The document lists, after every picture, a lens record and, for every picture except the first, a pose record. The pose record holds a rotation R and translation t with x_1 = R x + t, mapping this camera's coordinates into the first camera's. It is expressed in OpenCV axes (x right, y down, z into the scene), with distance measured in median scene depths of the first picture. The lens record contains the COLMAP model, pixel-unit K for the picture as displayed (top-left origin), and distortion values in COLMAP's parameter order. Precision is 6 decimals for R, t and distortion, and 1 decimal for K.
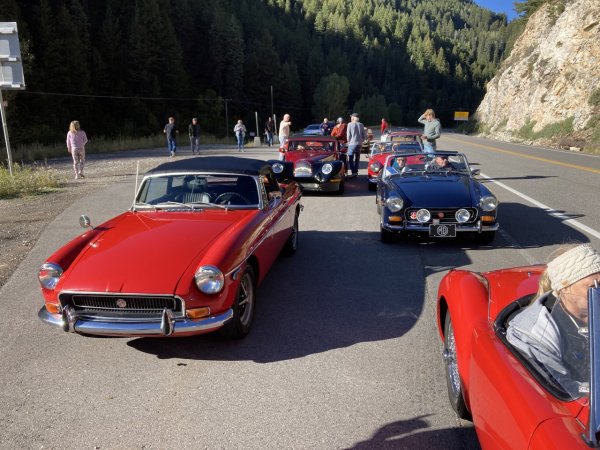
lens RADIAL K [[492.9, 0, 298.7], [0, 492.9, 218.7], [0, 0, 1]] dist [0.023317, -0.005916]
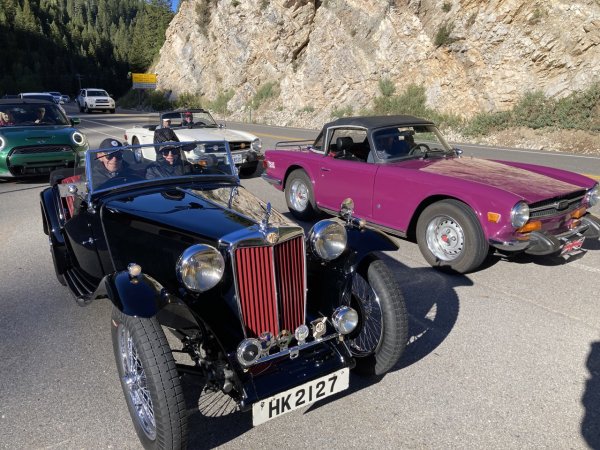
lens RADIAL K [[492.9, 0, 302.4], [0, 492.9, 214.4], [0, 0, 1]] dist [0.023317, -0.005916]
pose [[0.722690, -0.177810, 0.667909, 0.042638], [0.144784, 0.983849, 0.105260, -0.078743], [-0.675838, 0.020632, 0.736761, 0.401317]]
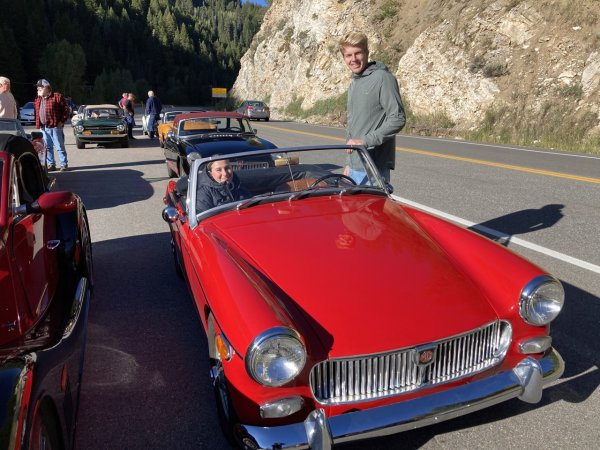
lens RADIAL K [[492.9, 0, 296.3], [0, 492.9, 216.9], [0, 0, 1]] dist [0.023317, -0.005916]
pose [[0.885889, -0.115612, 0.449259, 0.010450], [0.098401, 0.993241, 0.061565, -0.016104], [-0.453340, -0.010333, 0.891278, 0.090004]]
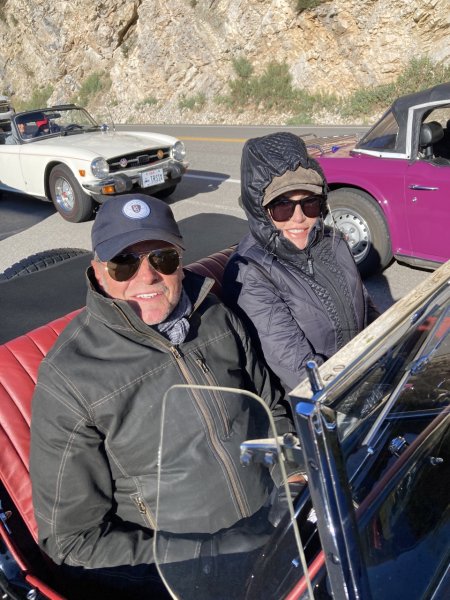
lens RADIAL K [[492.9, 0, 229.2], [0, 492.9, 286.5], [0, 0, 1]] dist [0.023317, -0.005916]
pose [[0.559488, -0.367598, 0.742862, 0.051467], [0.235391, 0.929836, 0.282835, -0.082987], [-0.794710, 0.016621, 0.606762, 0.430455]]
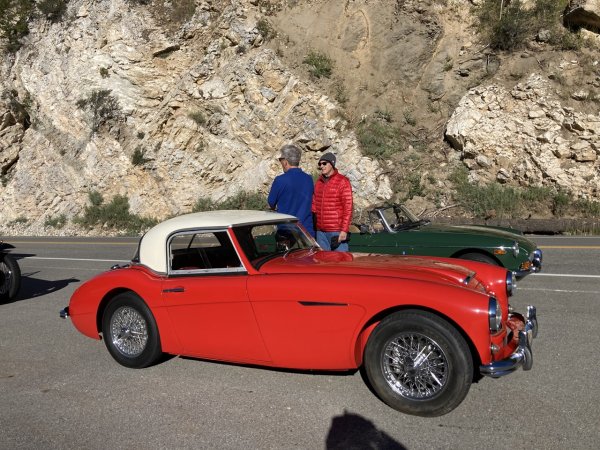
lens RADIAL K [[492.9, 0, 296.7], [0, 492.9, 221.2], [0, 0, 1]] dist [0.023317, -0.005916]
pose [[0.299028, -0.064700, 0.952048, 0.007961], [0.222622, 0.974898, -0.003671, -0.068450], [-0.927912, 0.213045, 0.305926, 0.358089]]
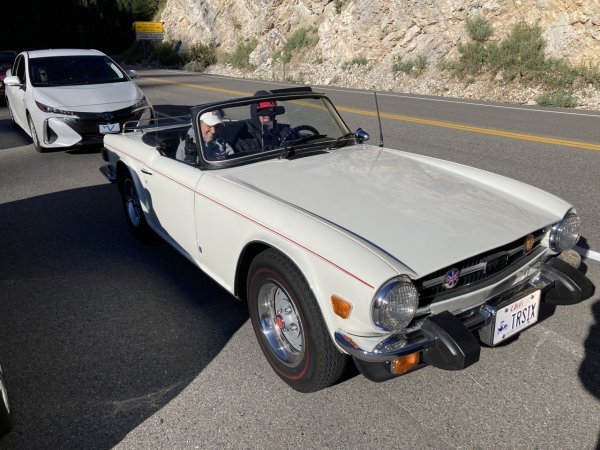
lens RADIAL K [[492.9, 0, 302.0], [0, 492.9, 215.3], [0, 0, 1]] dist [0.023317, -0.005916]
pose [[0.735697, -0.251342, 0.628950, 0.073041], [0.162815, 0.966996, 0.195984, -0.089942], [-0.657451, -0.041783, 0.752338, 0.459994]]
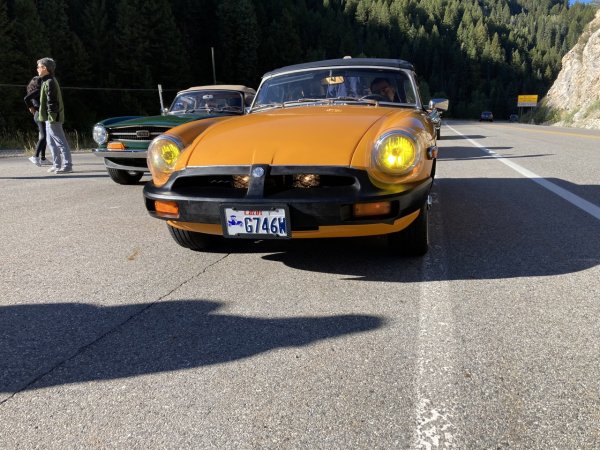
lens RADIAL K [[492.9, 0, 294.7], [0, 492.9, 221.0], [0, 0, 1]] dist [0.023317, -0.005916]
pose [[0.994541, -0.005538, -0.104200, 0.045386], [0.006237, 0.999960, 0.006382, -0.026634], [0.104160, -0.006997, 0.994536, 0.181165]]
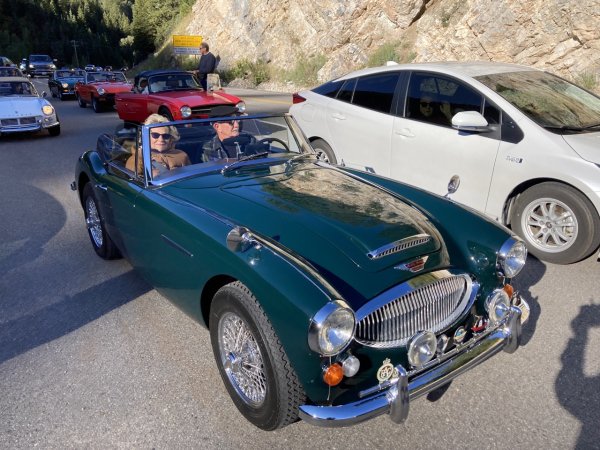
lens RADIAL K [[492.9, 0, 300.4], [0, 492.9, 219.2], [0, 0, 1]] dist [0.023317, -0.005916]
pose [[0.712750, -0.235060, 0.660859, 0.054019], [0.156628, 0.971722, 0.176705, -0.102715], [-0.683707, -0.022438, 0.729411, 0.524306]]
